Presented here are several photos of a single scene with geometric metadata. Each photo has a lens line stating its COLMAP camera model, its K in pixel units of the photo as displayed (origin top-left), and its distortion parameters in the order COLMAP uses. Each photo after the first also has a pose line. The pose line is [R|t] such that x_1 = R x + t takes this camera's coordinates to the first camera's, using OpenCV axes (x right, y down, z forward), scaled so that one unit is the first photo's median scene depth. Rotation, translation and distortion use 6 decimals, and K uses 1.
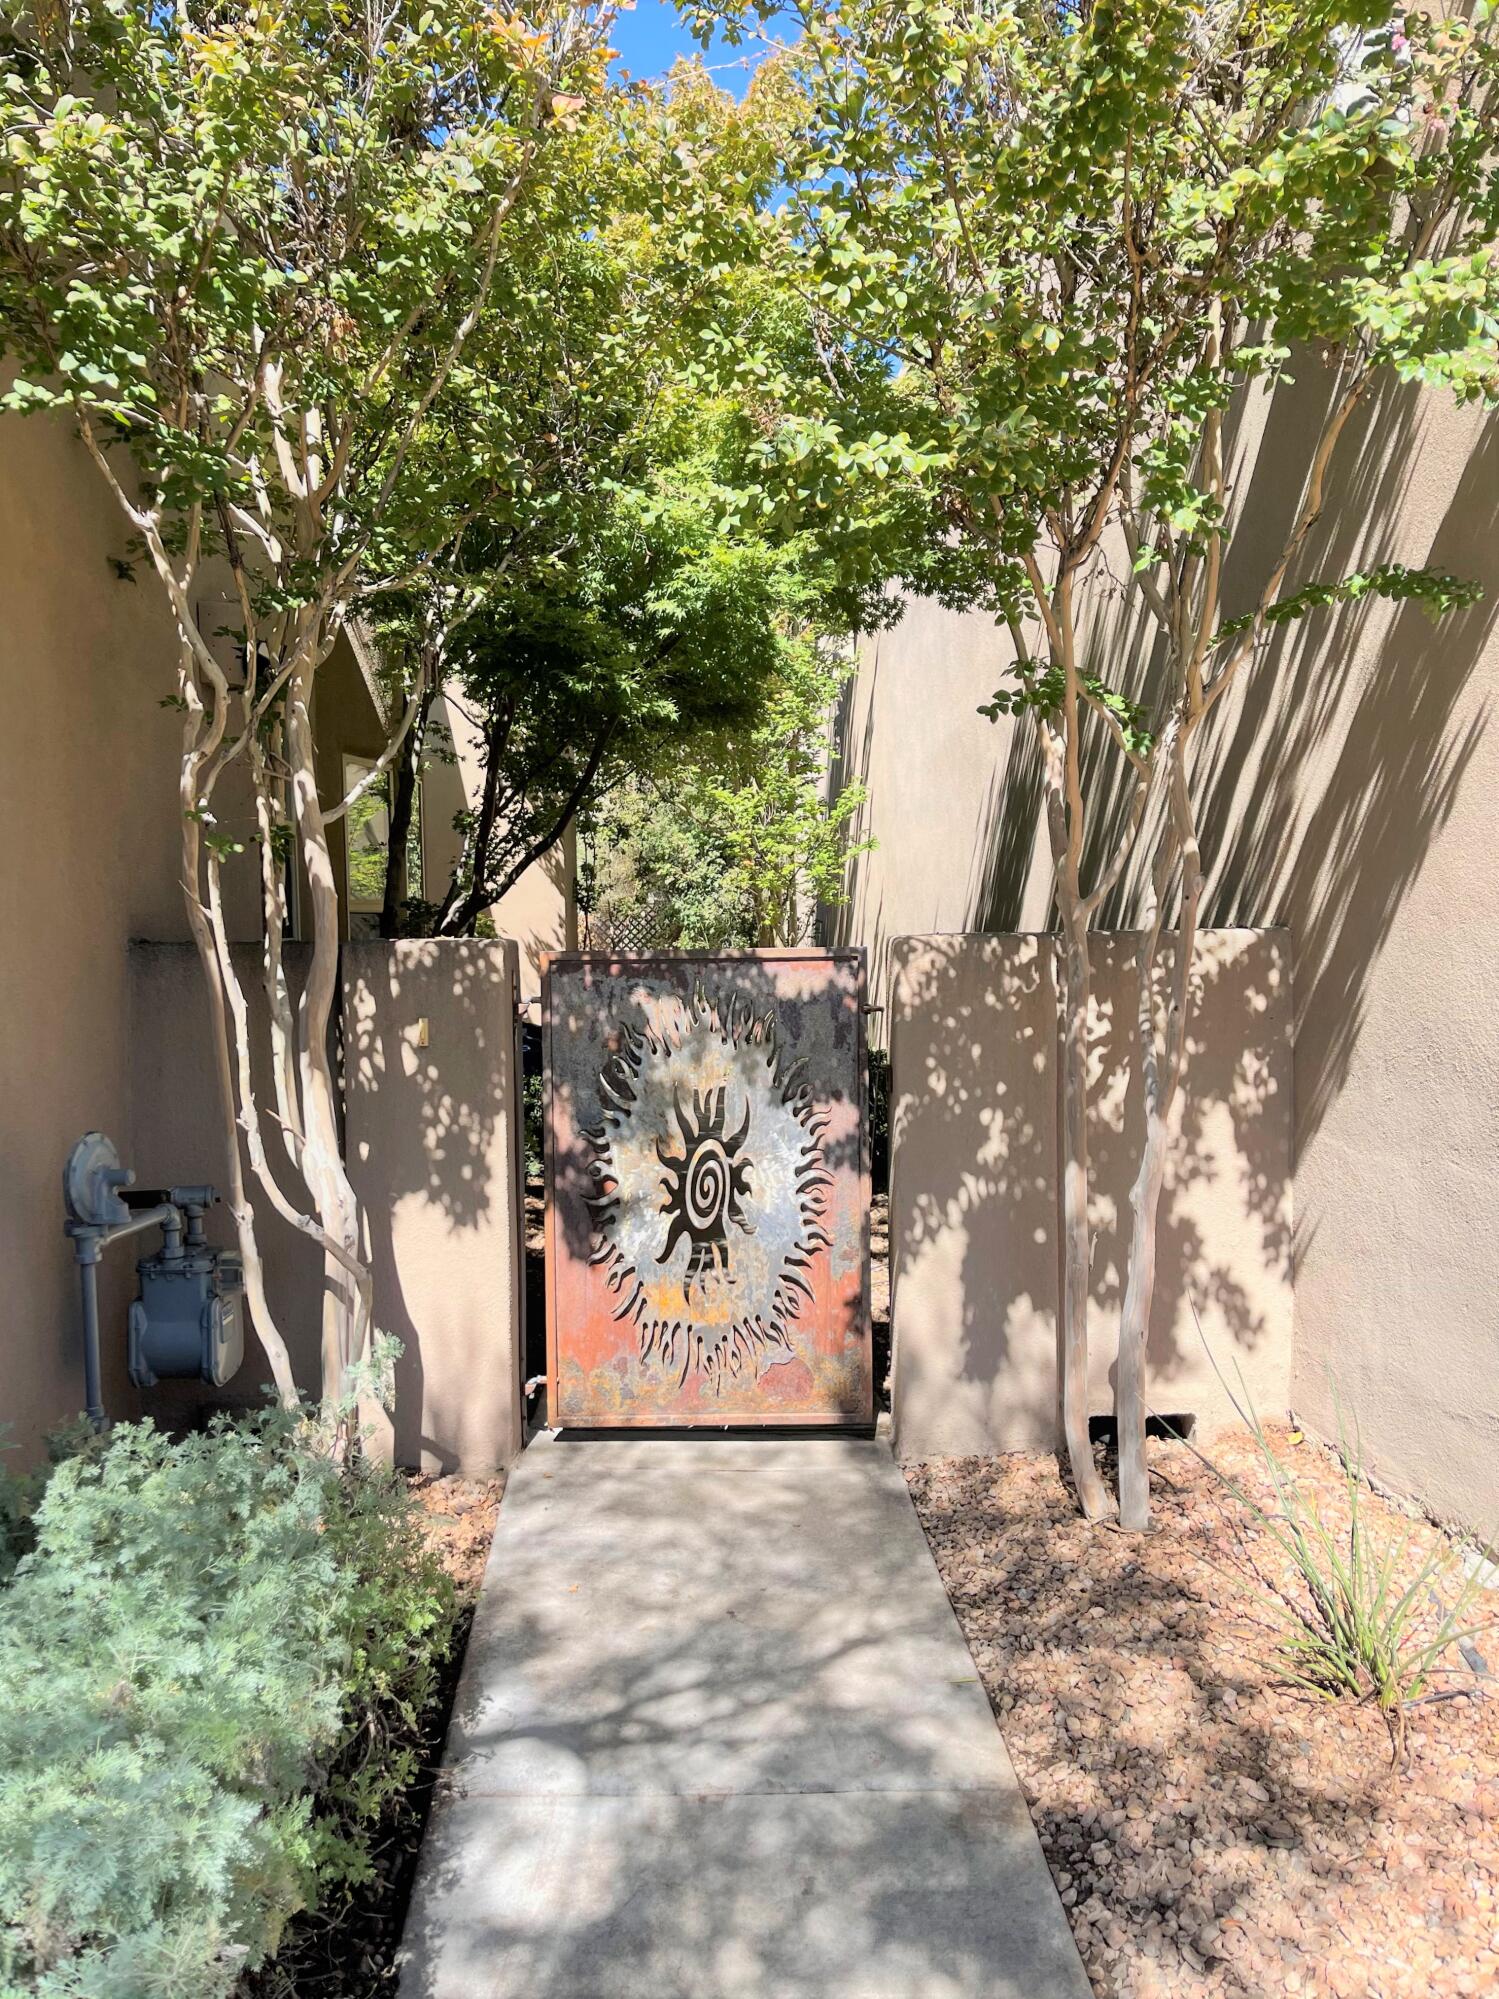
lens RADIAL K [[1502.2, 0, 748.9], [0, 1502.2, 996.4], [0, 0, 1]] dist [0.045506, 0.000699]
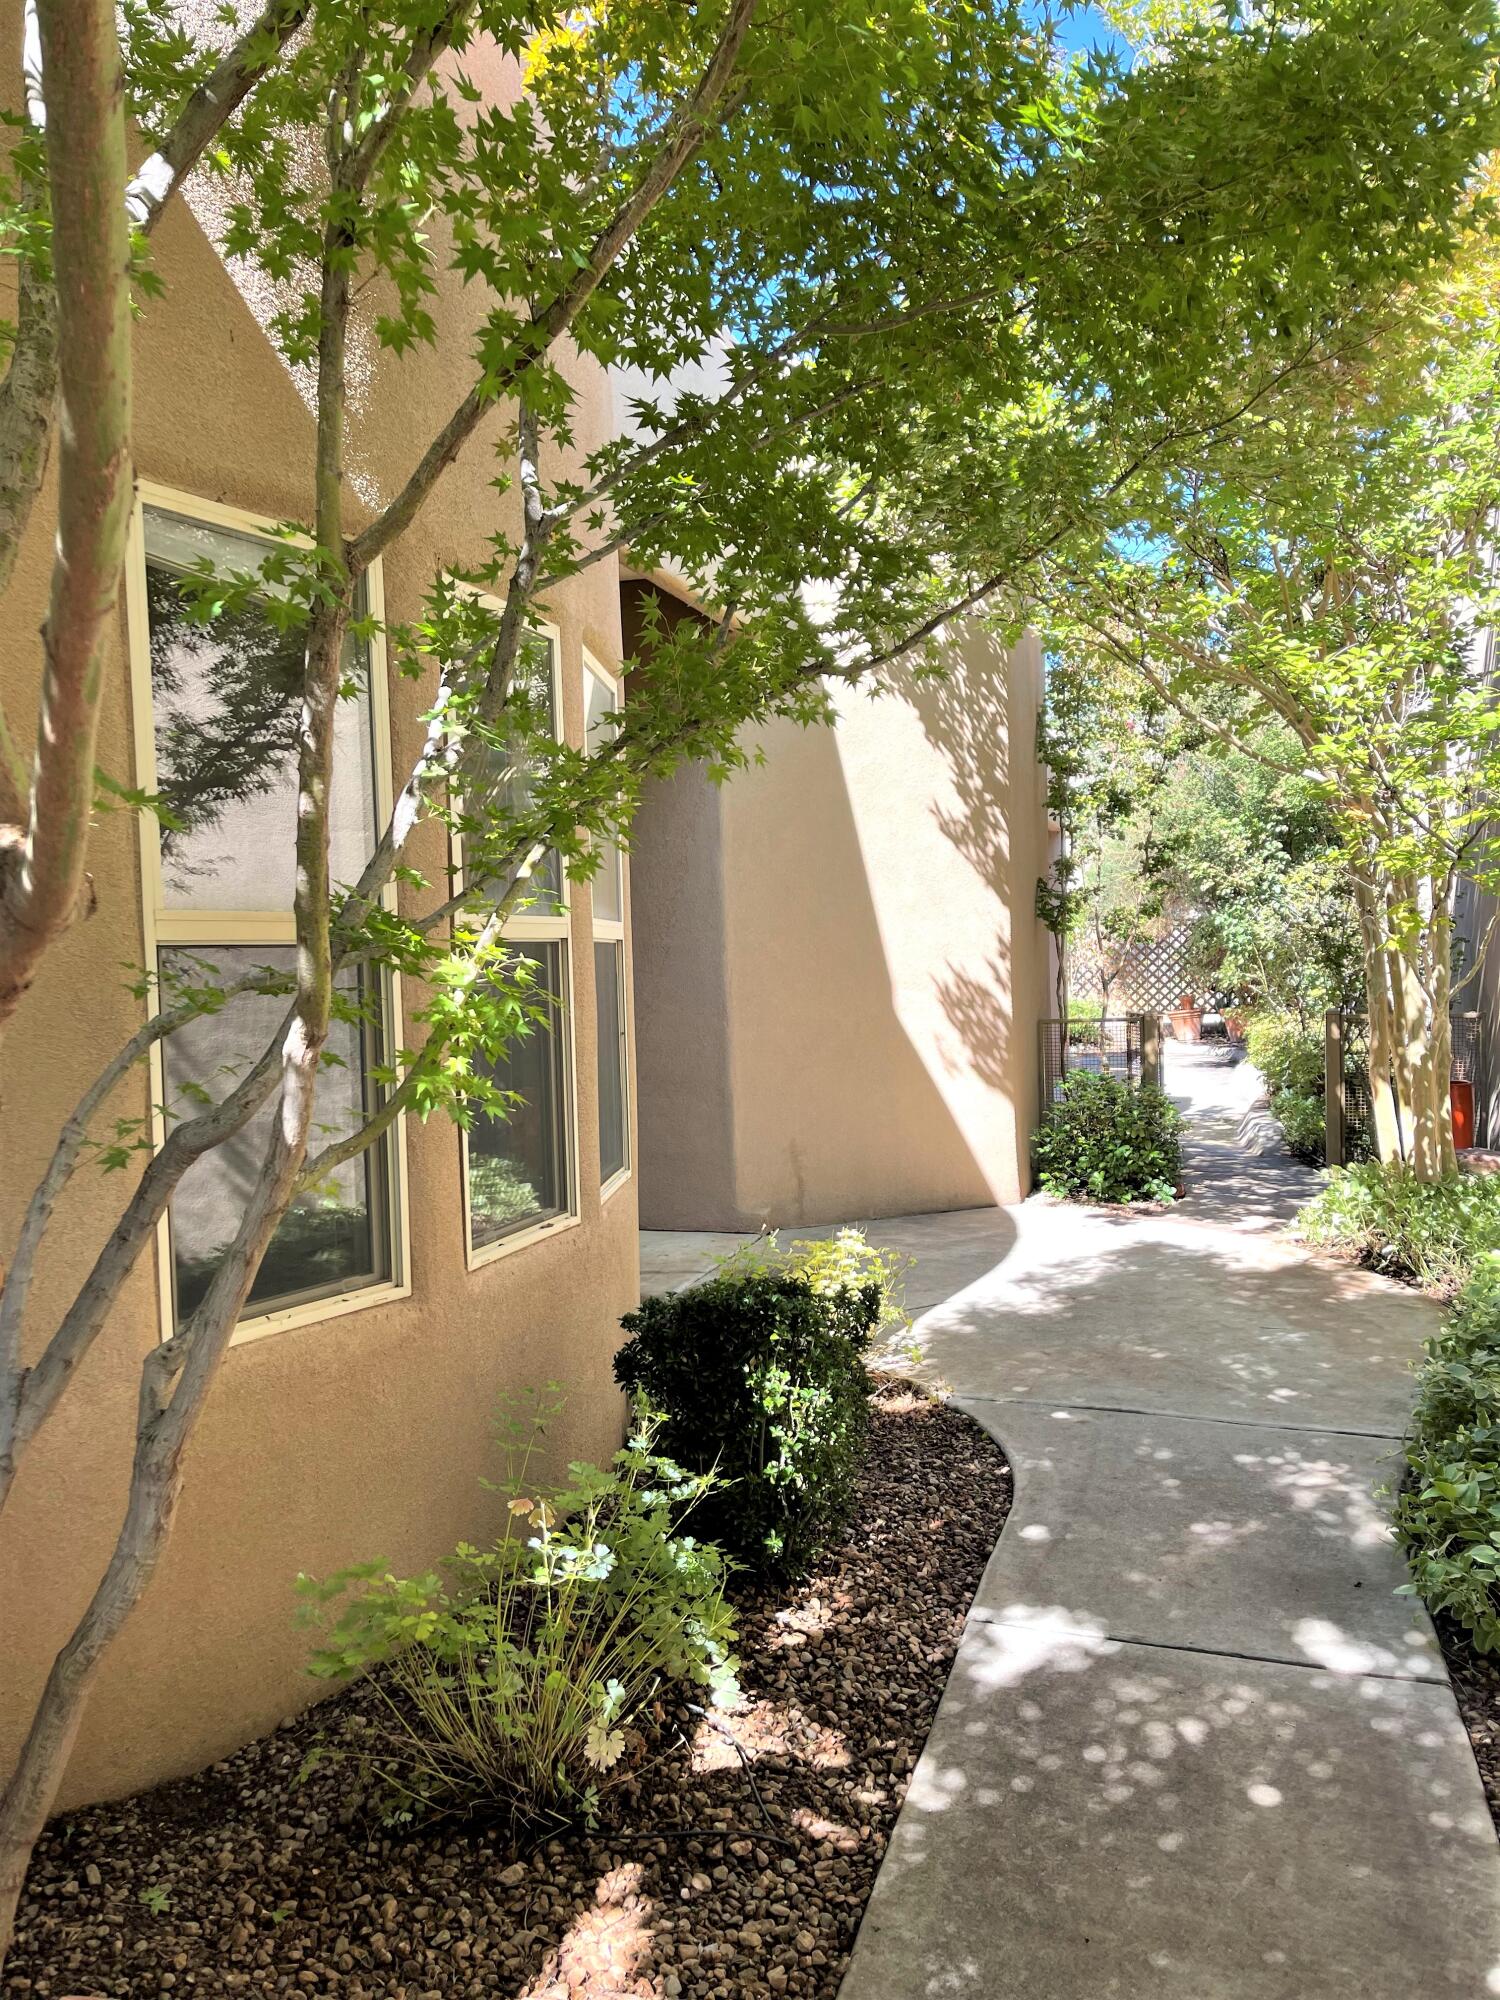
lens RADIAL K [[1503.0, 0, 744.1], [0, 1503.0, 999.3], [0, 0, 1]] dist [0.045506, 0.000699]
pose [[0.936140, -0.002864, -0.351616, -0.006767], [-0.001812, 0.999914, -0.012967, -0.013936], [0.351623, 0.012776, 0.936055, 0.260382]]
